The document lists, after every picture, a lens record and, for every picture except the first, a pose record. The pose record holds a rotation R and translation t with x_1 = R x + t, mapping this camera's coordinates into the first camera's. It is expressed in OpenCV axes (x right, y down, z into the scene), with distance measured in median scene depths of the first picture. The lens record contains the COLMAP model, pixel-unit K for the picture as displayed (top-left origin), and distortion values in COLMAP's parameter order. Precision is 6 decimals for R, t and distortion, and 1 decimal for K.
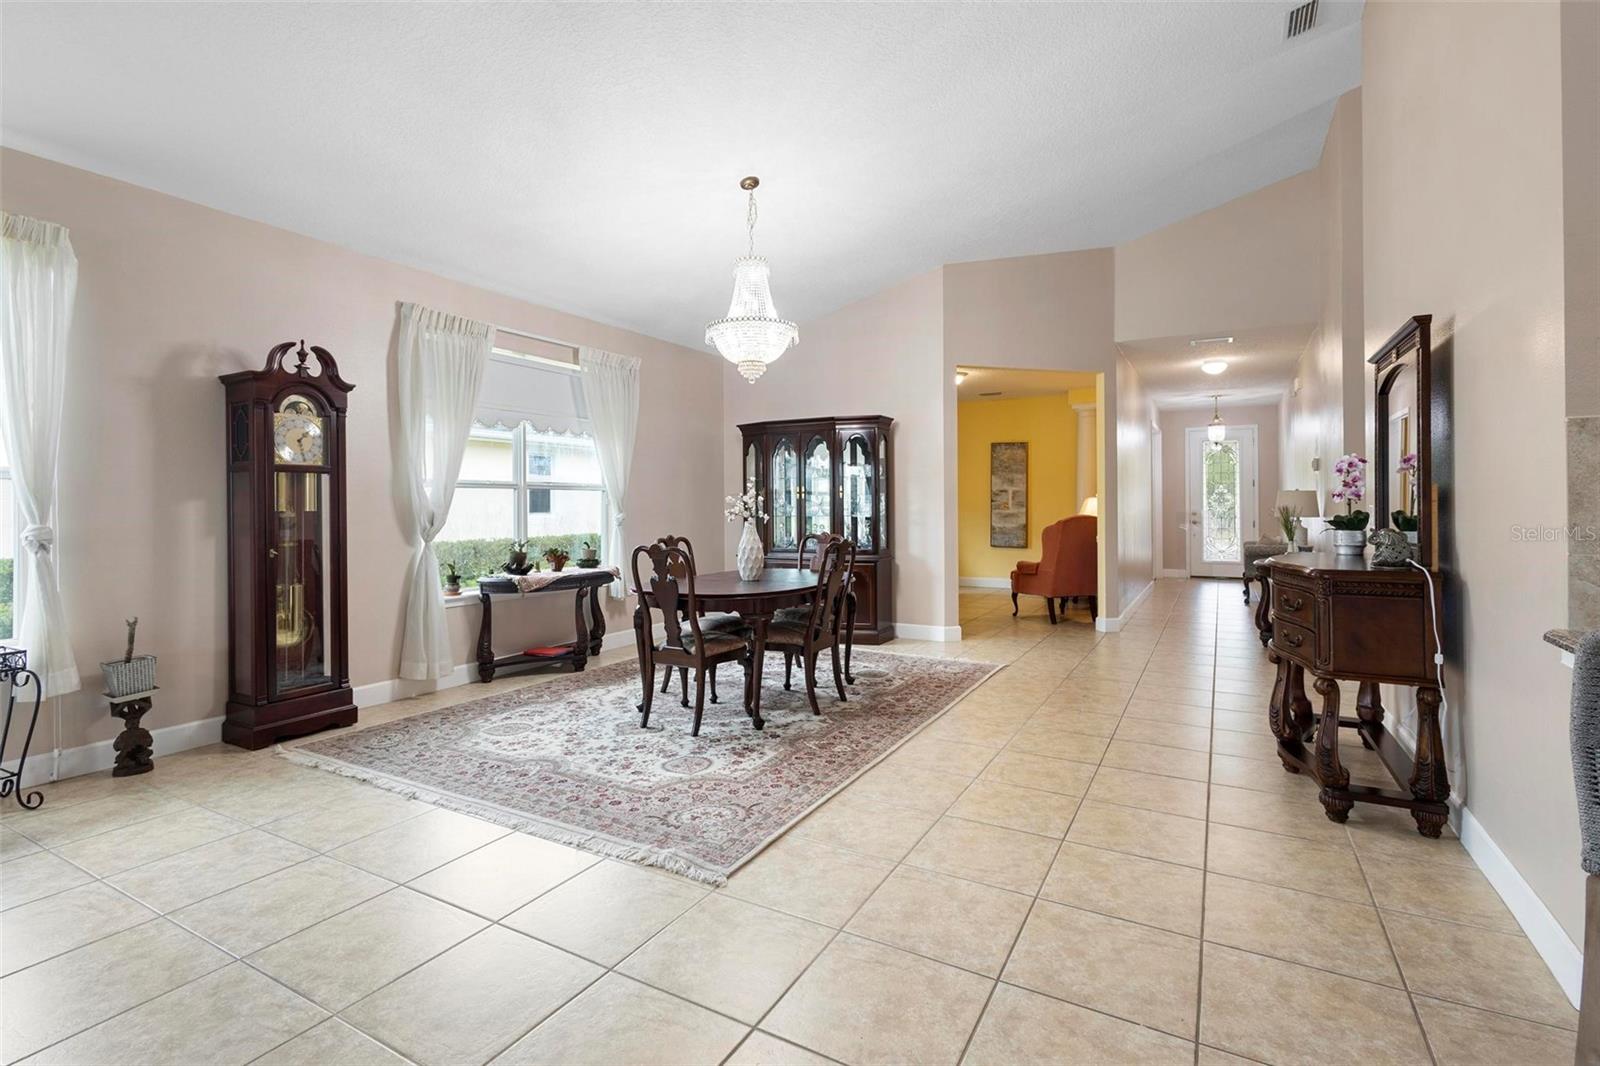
lens RADIAL K [[747.3, 0, 807.0], [0, 747.3, 500.5], [0, 0, 1]] dist [0.011693, -0.005851]
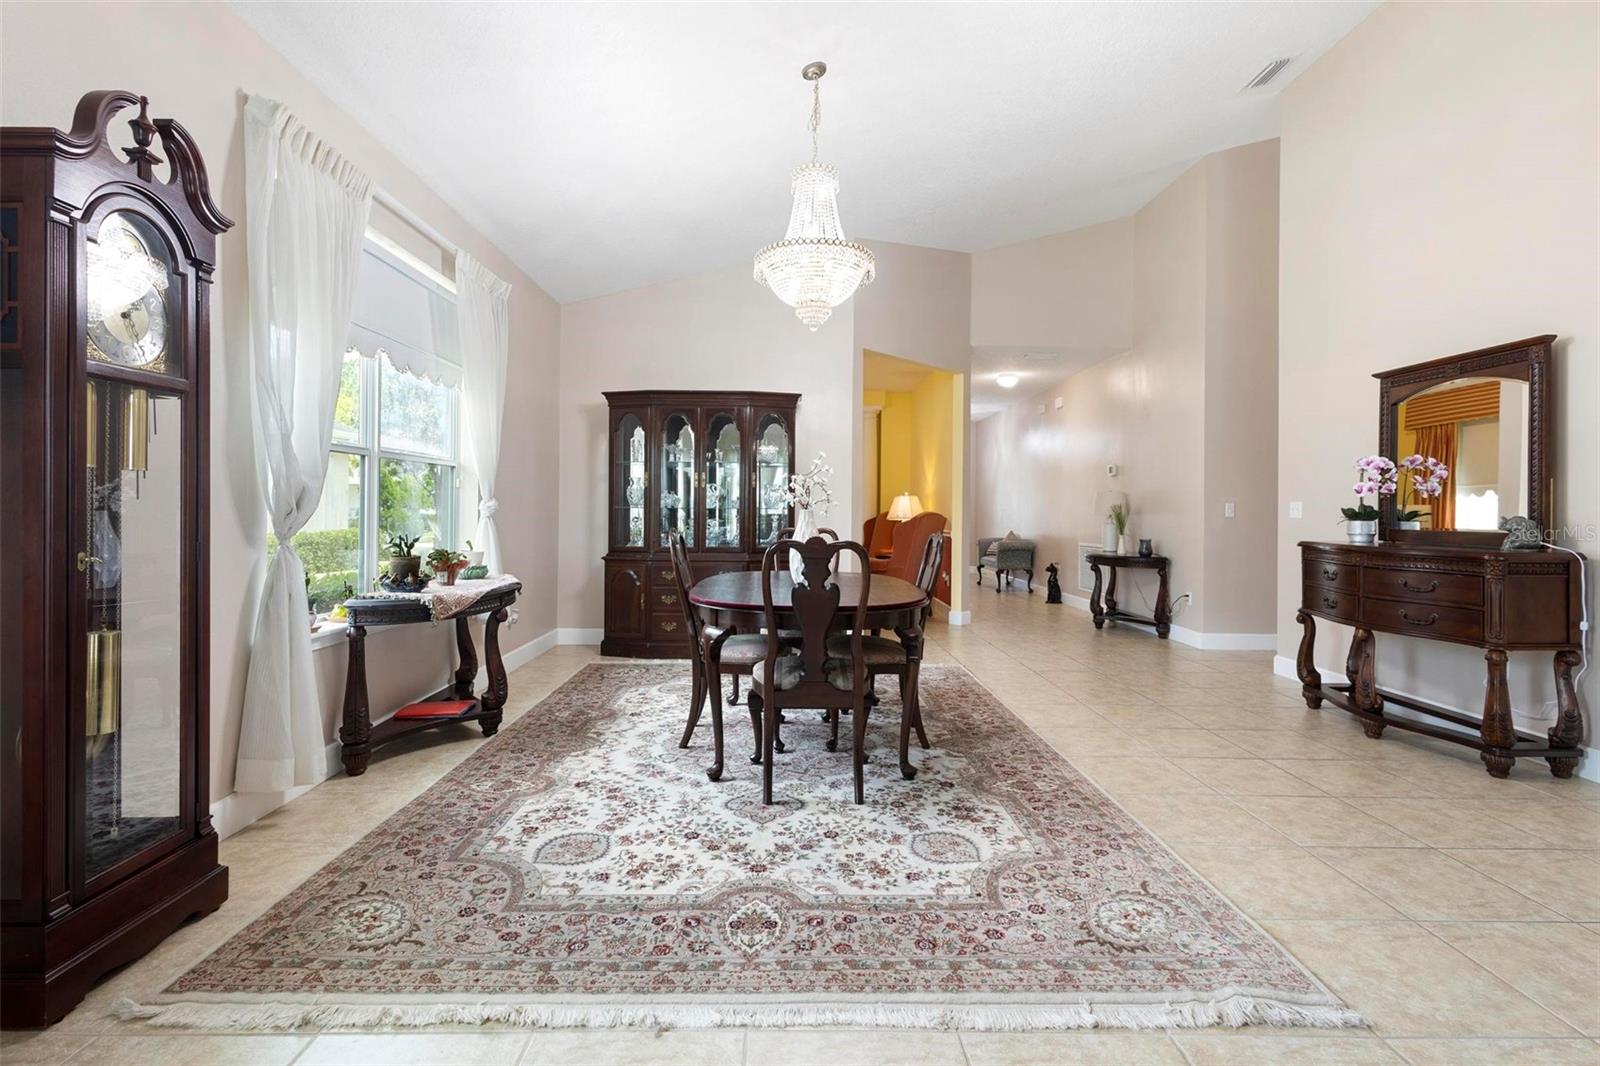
lens RADIAL K [[741.8, 0, 799.0], [0, 741.8, 503.9], [0, 0, 1]] dist [0.008934, 0.000186]
pose [[0.866673, 0.017075, 0.498585, -0.587289], [-0.017047, 0.999844, -0.004609, 0.032429], [-0.498586, -0.004505, 0.866829, 0.429213]]
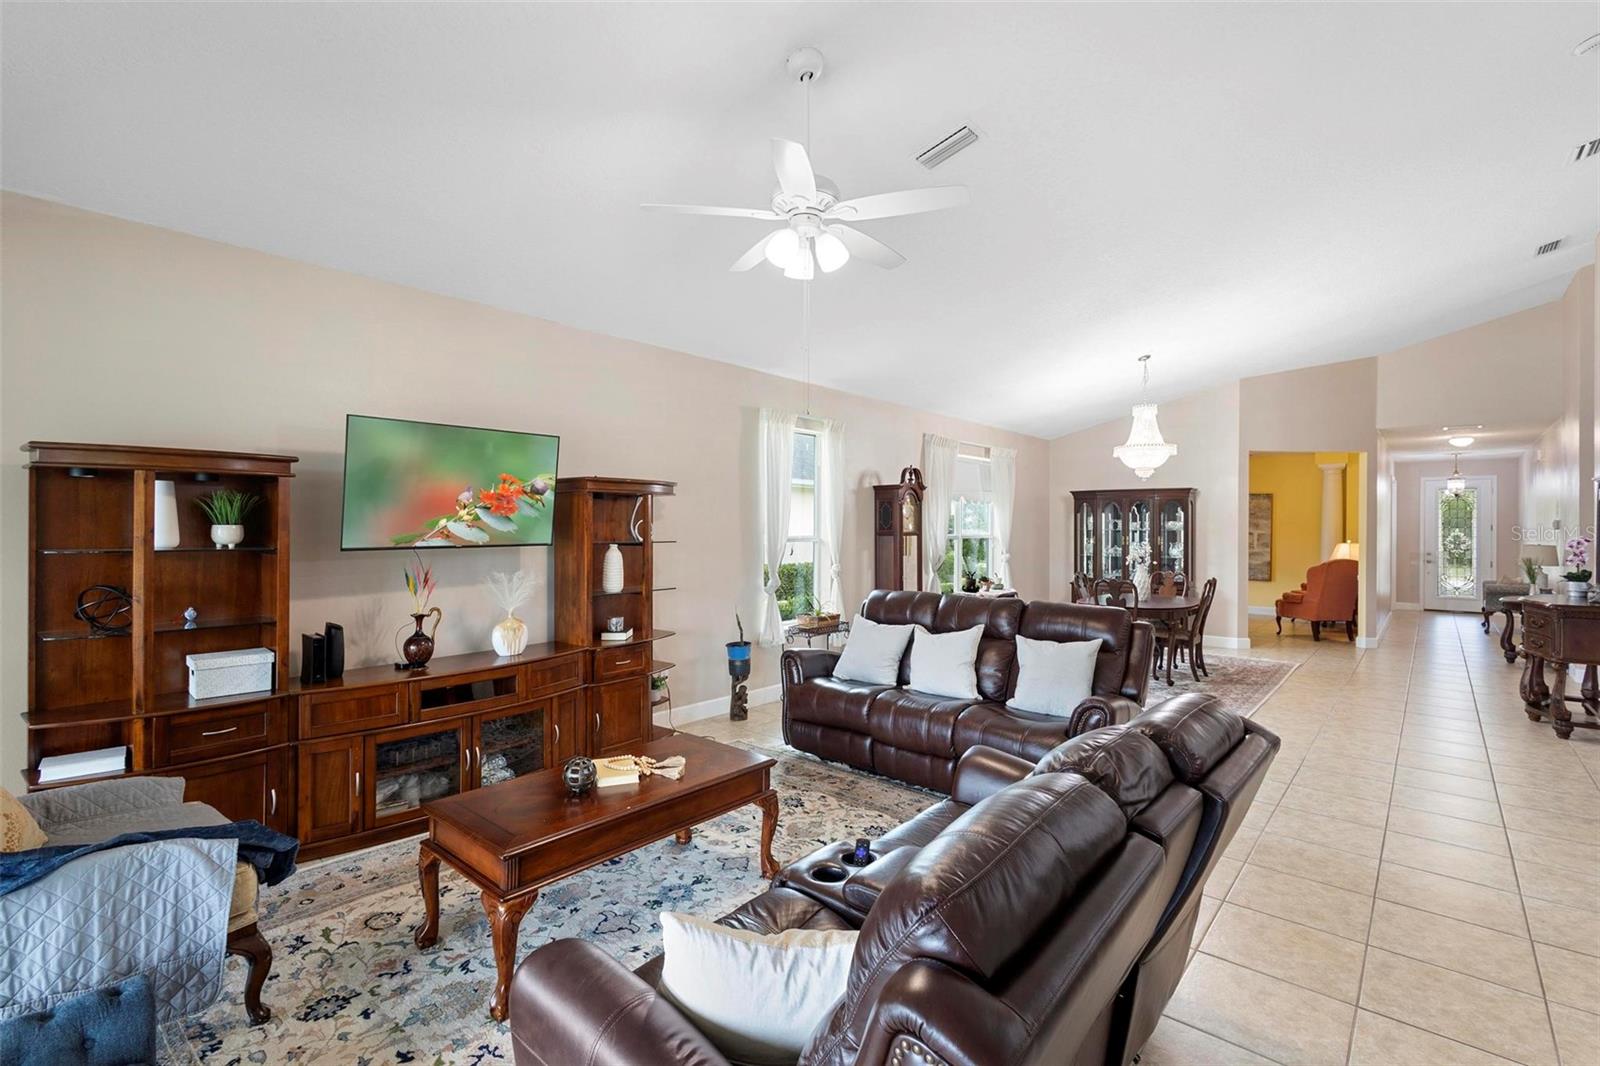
lens RADIAL K [[735.5, 0, 797.5], [0, 735.5, 527.0], [0, 0, 1]] dist [0.017345, -0.007041]
pose [[0.979534, 0.010565, -0.201000, -0.619960], [-0.009056, 0.999924, 0.008423, -0.077832], [0.201073, -0.006431, 0.979555, -0.928392]]
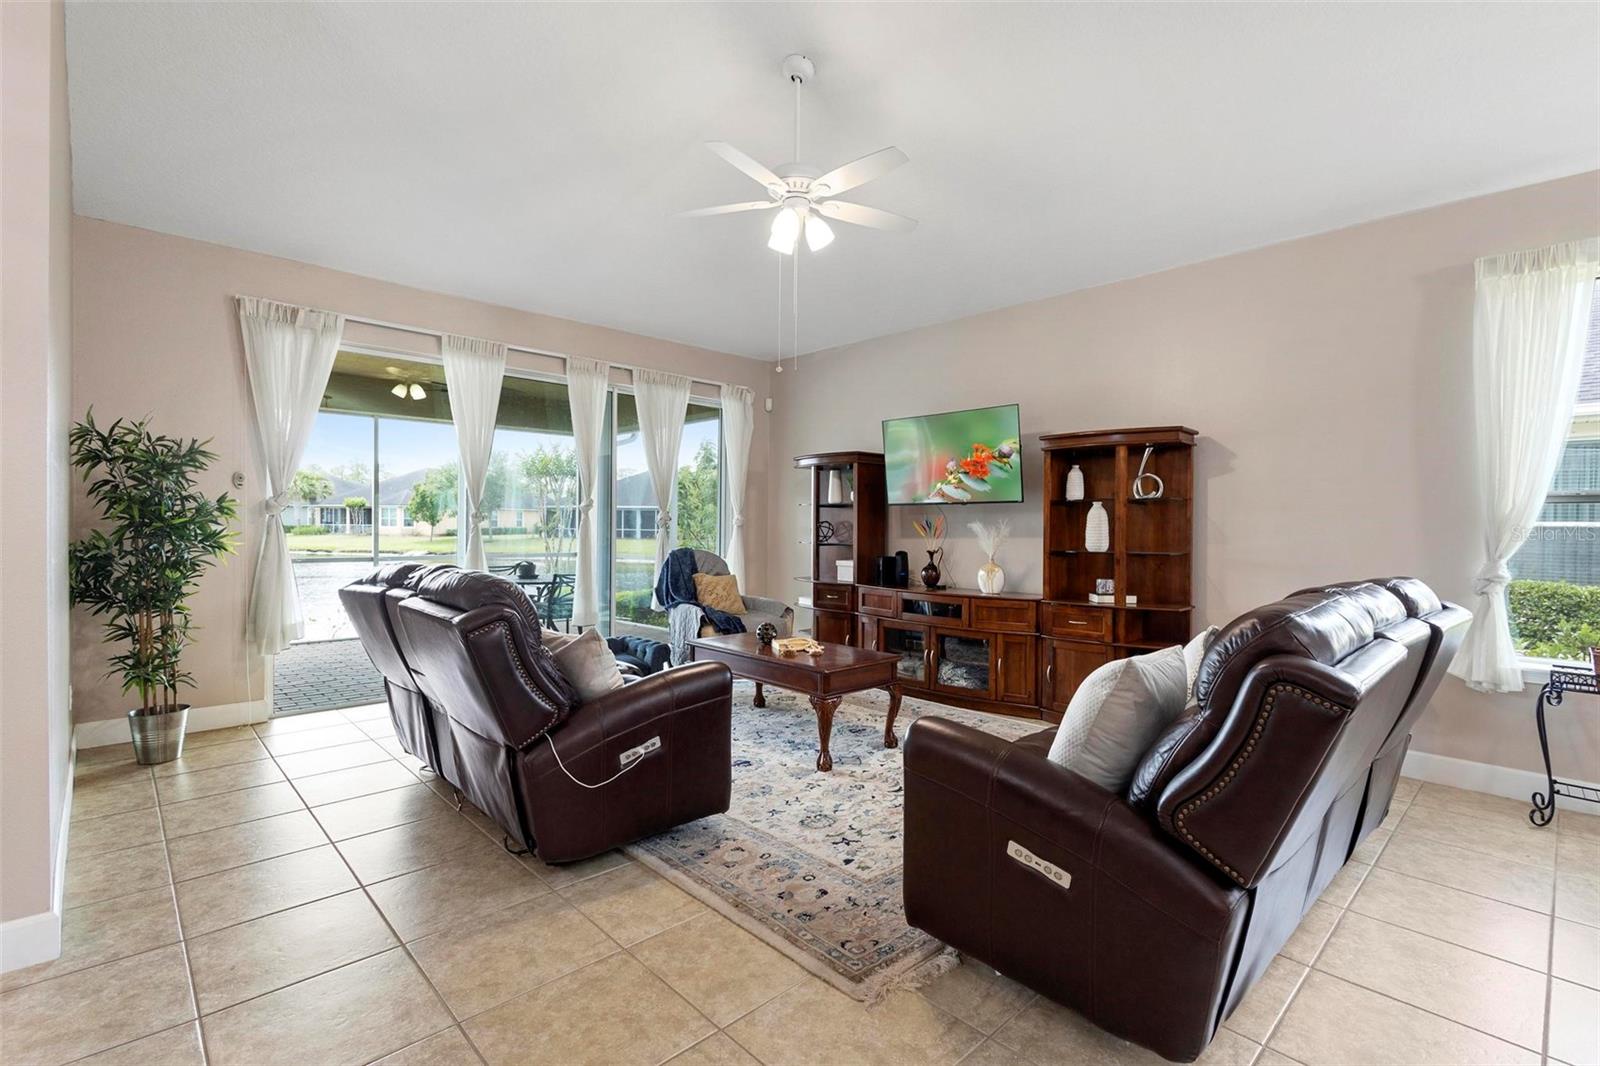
lens RADIAL K [[729.6, 0, 795.7], [0, 729.6, 534.2], [0, 0, 1]] dist [0.013504, -0.007870]
pose [[-0.302835, 0.014184, -0.952937, 0.102183], [-0.002553, 0.999874, 0.015694, 0.000287], [0.953040, 0.007185, -0.302760, 0.128364]]
